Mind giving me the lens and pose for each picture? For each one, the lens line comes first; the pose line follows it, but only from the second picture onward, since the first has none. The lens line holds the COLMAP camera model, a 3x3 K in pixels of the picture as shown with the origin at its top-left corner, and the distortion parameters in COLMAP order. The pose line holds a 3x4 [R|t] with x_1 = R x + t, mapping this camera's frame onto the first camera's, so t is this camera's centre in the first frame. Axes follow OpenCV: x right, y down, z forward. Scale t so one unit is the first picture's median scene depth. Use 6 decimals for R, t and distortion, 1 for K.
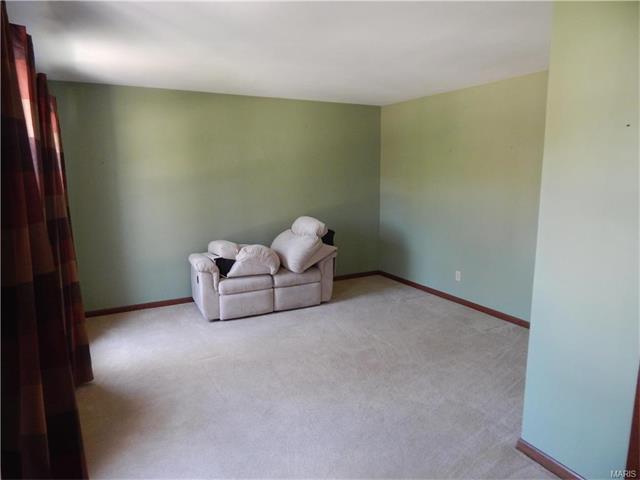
lens RADIAL K [[425.3, 0, 321.0], [0, 425.3, 240.2], [0, 0, 1]] dist [0.004680, 0.003794]
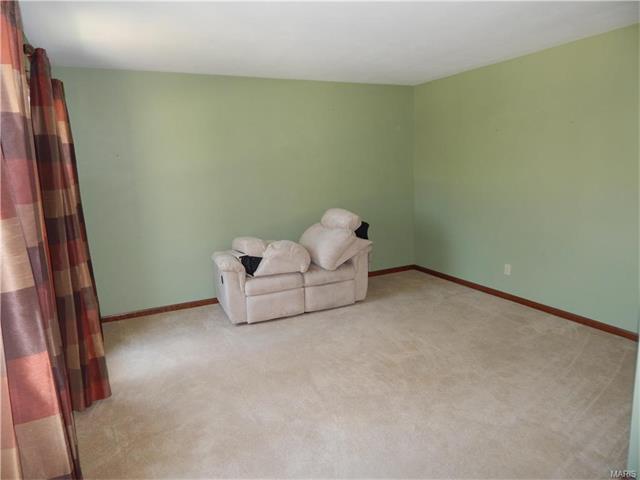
lens RADIAL K [[425.3, 0, 319.3], [0, 425.3, 238.8], [0, 0, 1]] dist [0.004680, 0.003794]
pose [[0.998414, -0.024061, -0.050893, -0.034028], [0.024590, 0.999650, 0.009782, 0.000165], [0.050639, -0.011018, 0.998656, 0.100222]]
